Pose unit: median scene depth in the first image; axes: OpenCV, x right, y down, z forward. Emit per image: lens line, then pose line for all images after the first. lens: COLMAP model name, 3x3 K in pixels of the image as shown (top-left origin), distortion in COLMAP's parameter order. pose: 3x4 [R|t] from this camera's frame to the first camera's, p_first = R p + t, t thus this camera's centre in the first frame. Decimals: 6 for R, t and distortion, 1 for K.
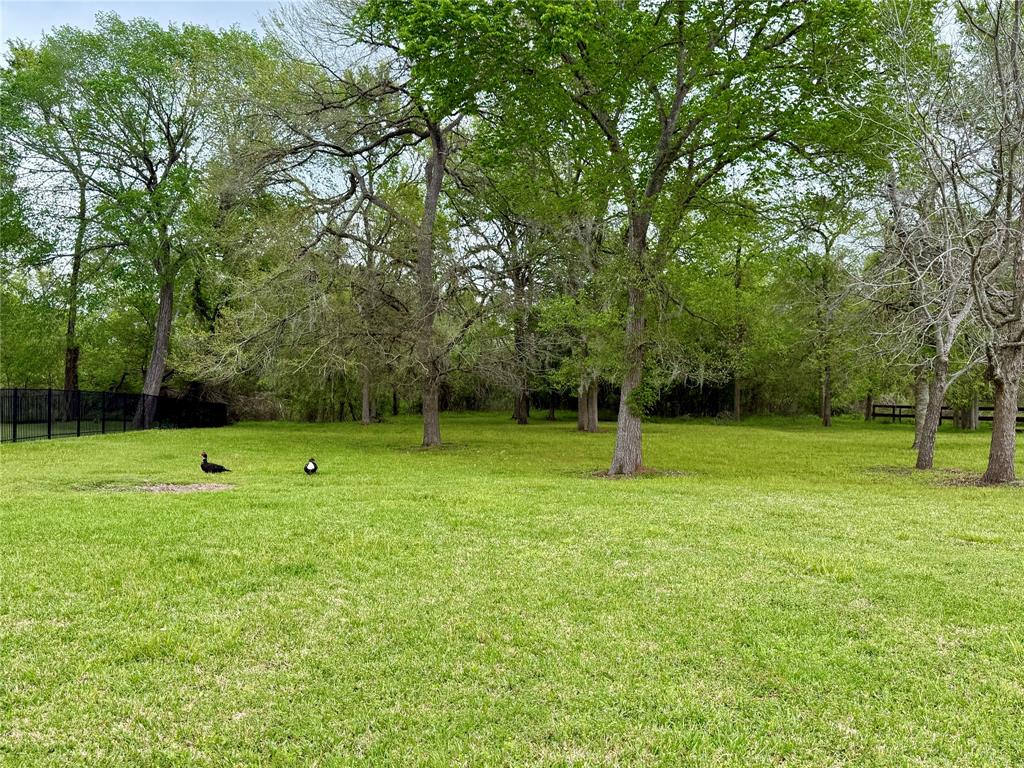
lens RADIAL K [[921.9, 0, 515.9], [0, 921.9, 391.2], [0, 0, 1]] dist [0.157492, -0.331829]
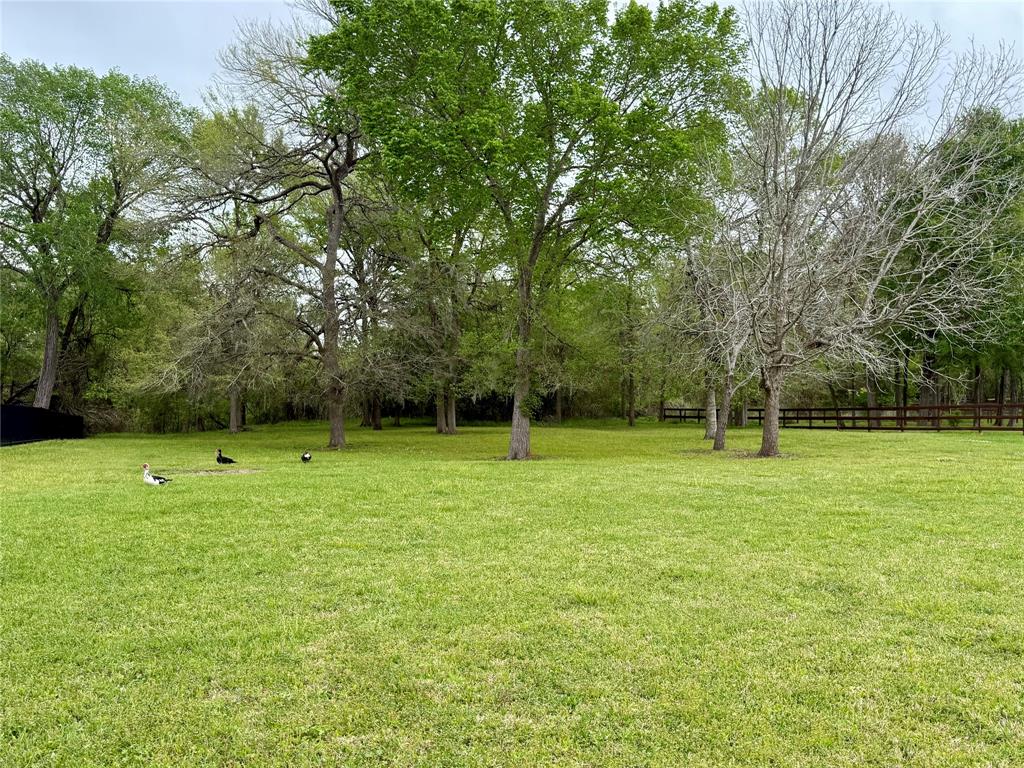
lens RADIAL K [[914.8, 0, 507.6], [0, 914.8, 389.3], [0, 0, 1]] dist [0.168176, -0.325262]
pose [[0.977772, -0.010304, 0.209418, -0.120484], [0.012808, 0.999862, -0.010607, 0.000449], [-0.209280, 0.013053, 0.977769, -0.214726]]
